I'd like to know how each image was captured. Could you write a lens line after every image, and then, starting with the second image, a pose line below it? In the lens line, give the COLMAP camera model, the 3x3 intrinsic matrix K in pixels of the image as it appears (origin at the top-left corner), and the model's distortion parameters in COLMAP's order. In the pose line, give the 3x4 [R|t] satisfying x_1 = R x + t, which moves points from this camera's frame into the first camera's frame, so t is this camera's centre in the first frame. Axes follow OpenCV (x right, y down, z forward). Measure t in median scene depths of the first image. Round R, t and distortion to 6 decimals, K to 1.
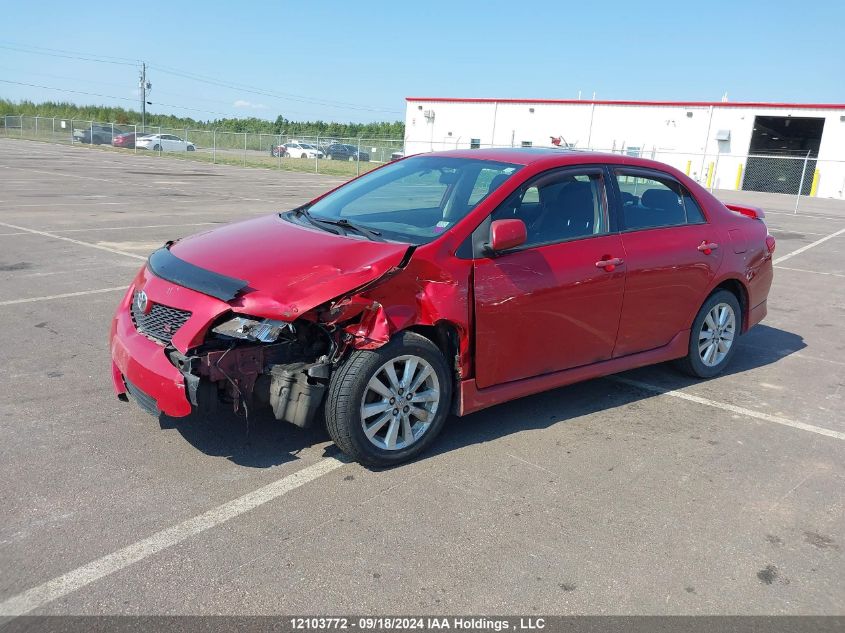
lens RADIAL K [[655.5, 0, 422.5], [0, 655.5, 316.5], [0, 0, 1]] dist [0.000656, -0.009676]
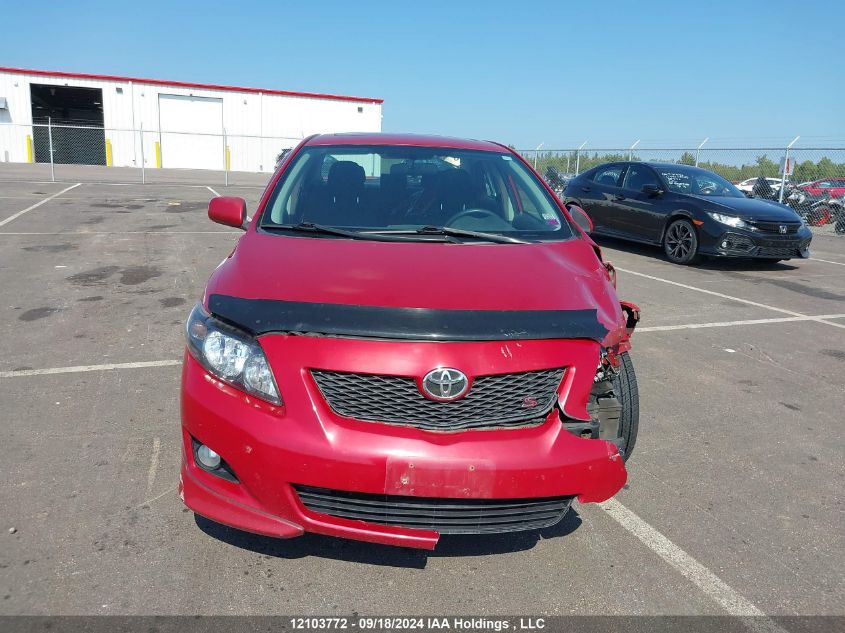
lens RADIAL K [[655.5, 0, 422.5], [0, 655.5, 316.5], [0, 0, 1]] dist [0.000656, -0.009676]
pose [[0.476492, -0.246901, 0.843798, -0.104115], [0.204505, 0.964558, 0.166753, -0.025247], [-0.855063, 0.093104, 0.510097, 0.071249]]
